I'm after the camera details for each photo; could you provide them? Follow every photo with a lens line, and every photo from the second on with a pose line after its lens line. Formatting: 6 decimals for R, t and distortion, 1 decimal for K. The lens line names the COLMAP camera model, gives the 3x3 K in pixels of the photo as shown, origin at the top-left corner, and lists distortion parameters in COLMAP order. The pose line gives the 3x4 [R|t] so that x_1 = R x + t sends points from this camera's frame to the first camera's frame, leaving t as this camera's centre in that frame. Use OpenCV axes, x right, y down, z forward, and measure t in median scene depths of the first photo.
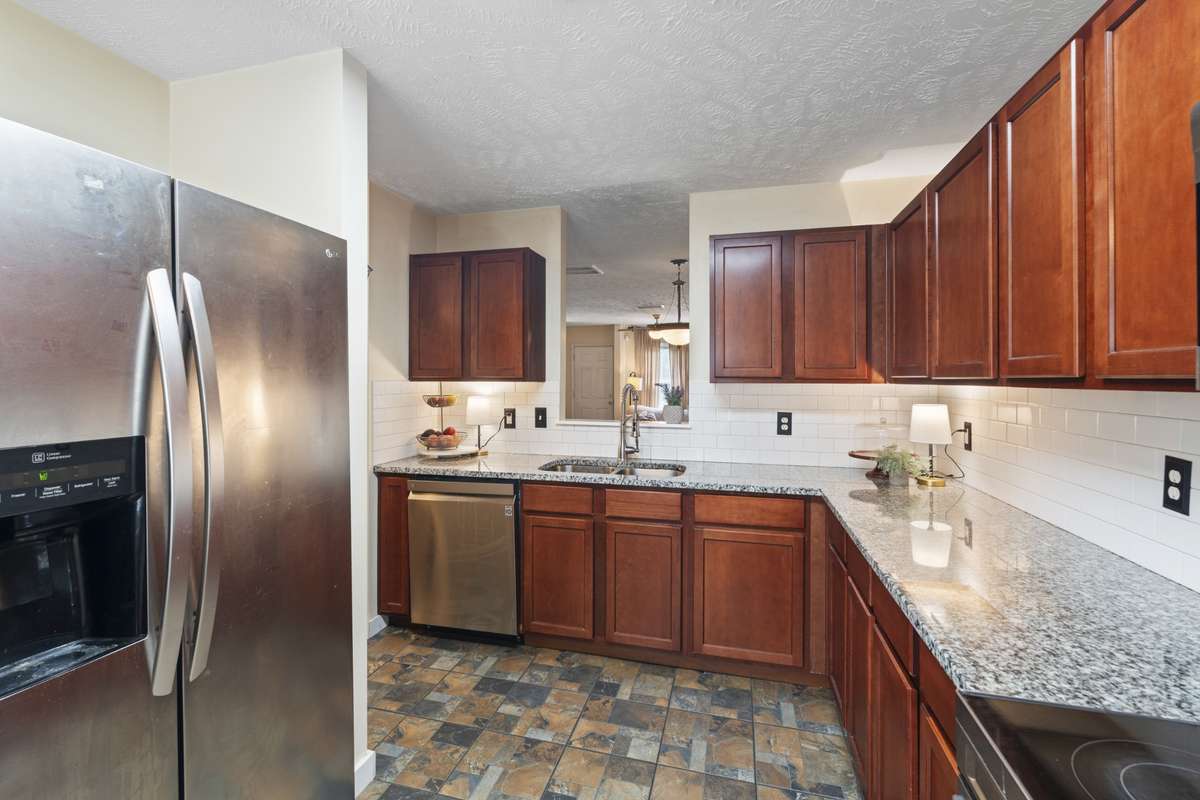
lens RADIAL K [[541.8, 0, 584.7], [0, 541.8, 377.4], [0, 0, 1]] dist [-0.001036, -0.000516]
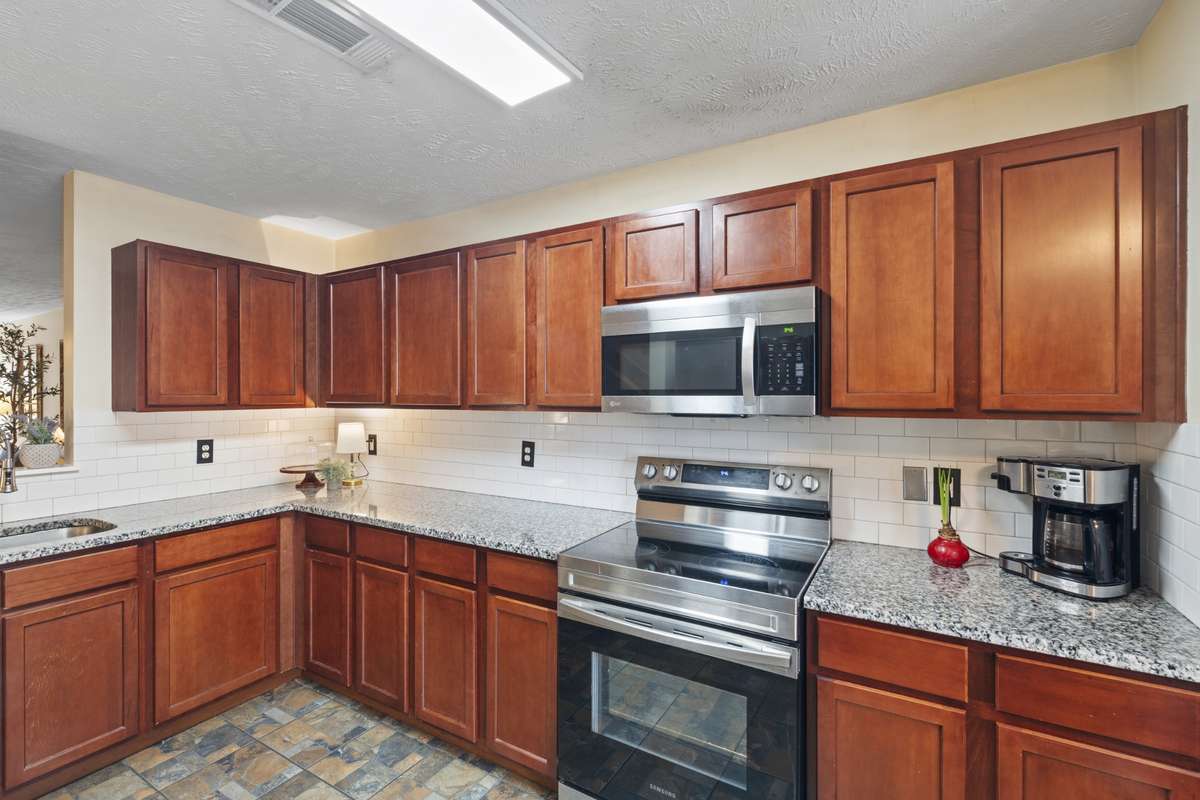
lens RADIAL K [[541.8, 0, 593.8], [0, 541.8, 394.7], [0, 0, 1]] dist [-0.001036, -0.000516]
pose [[0.260614, -0.005564, 0.965427, -0.460048], [0.001863, 0.999984, 0.005260, -0.023467], [-0.965441, 0.000428, 0.260620, 0.098159]]
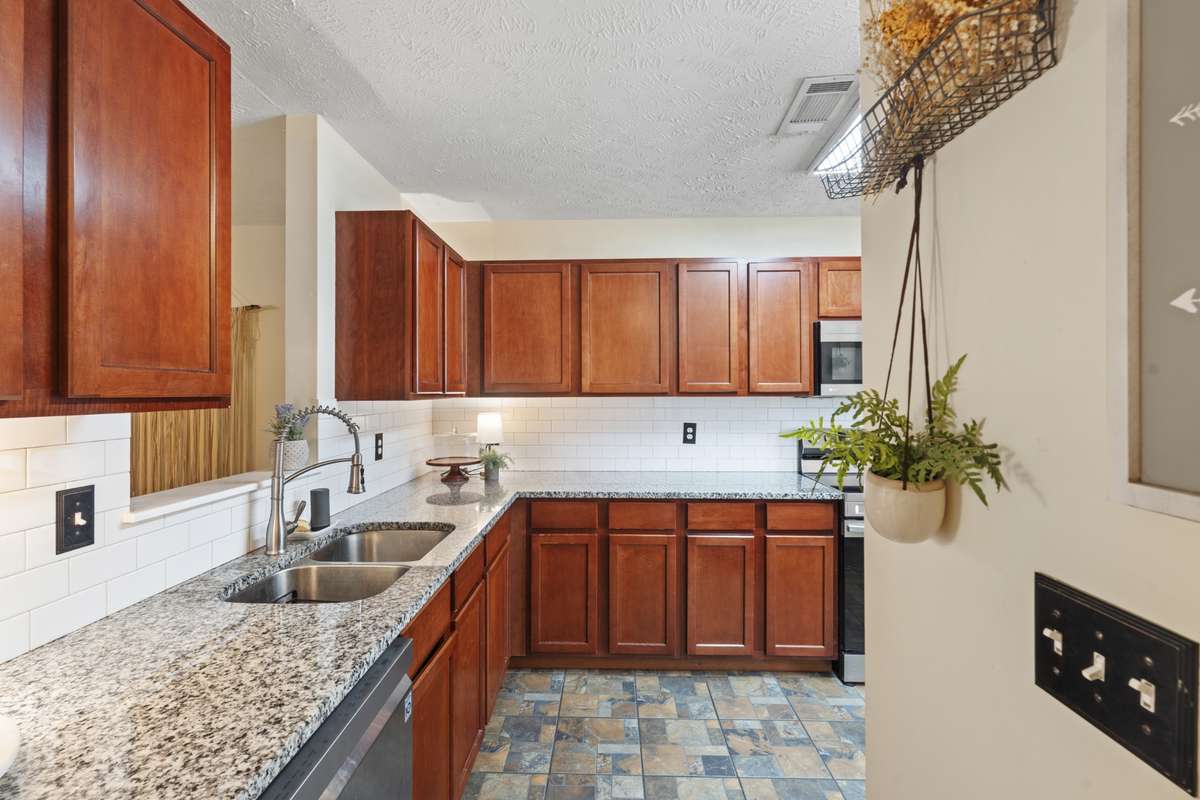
lens RADIAL K [[541.8, 0, 588.1], [0, 541.8, 385.9], [0, 0, 1]] dist [-0.001036, -0.000516]
pose [[-0.247584, 0.005449, 0.968851, -0.659530], [-0.000268, 0.999984, -0.005693, -0.006405], [-0.968866, -0.001669, -0.247579, 1.079184]]
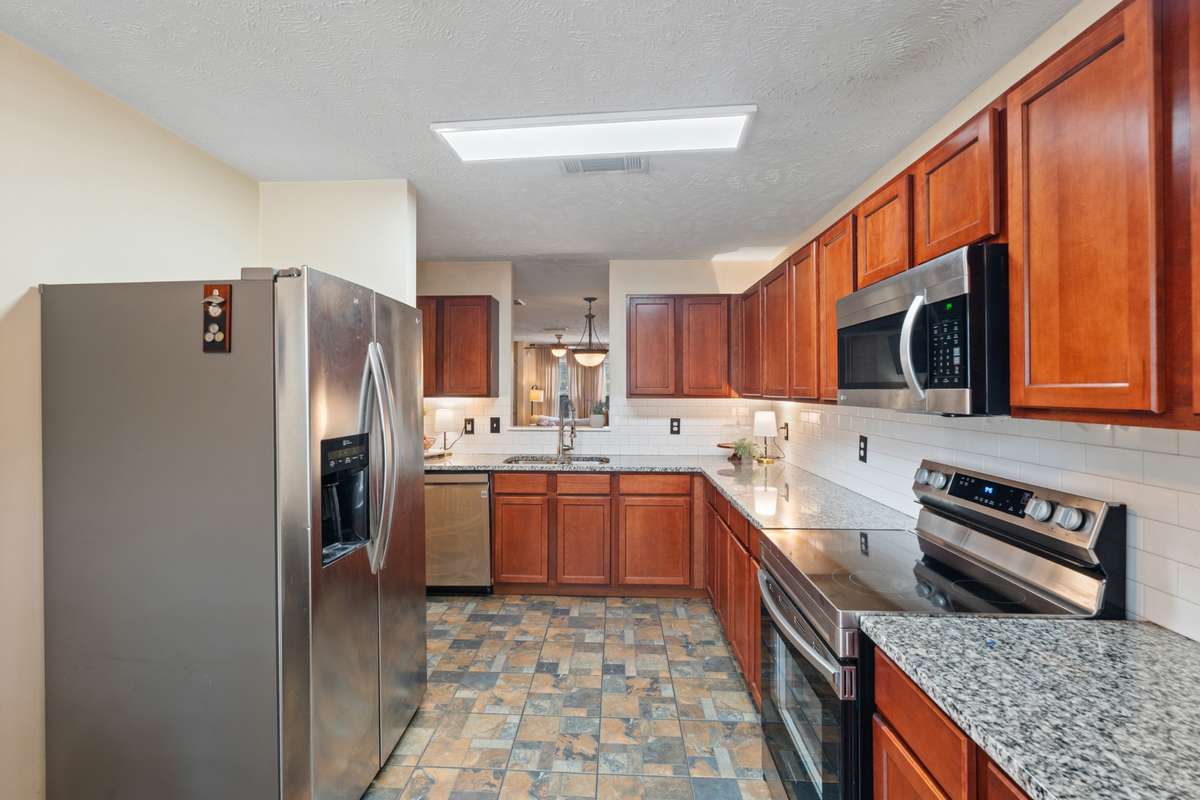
lens RADIAL K [[541.8, 0, 585.4], [0, 541.8, 387.2], [0, 0, 1]] dist [-0.001036, -0.000516]
pose [[0.976474, -0.000167, 0.215636, -0.205846], [0.000455, 0.999999, -0.001289, -0.019467], [-0.215636, 0.001356, 0.976473, -0.414187]]
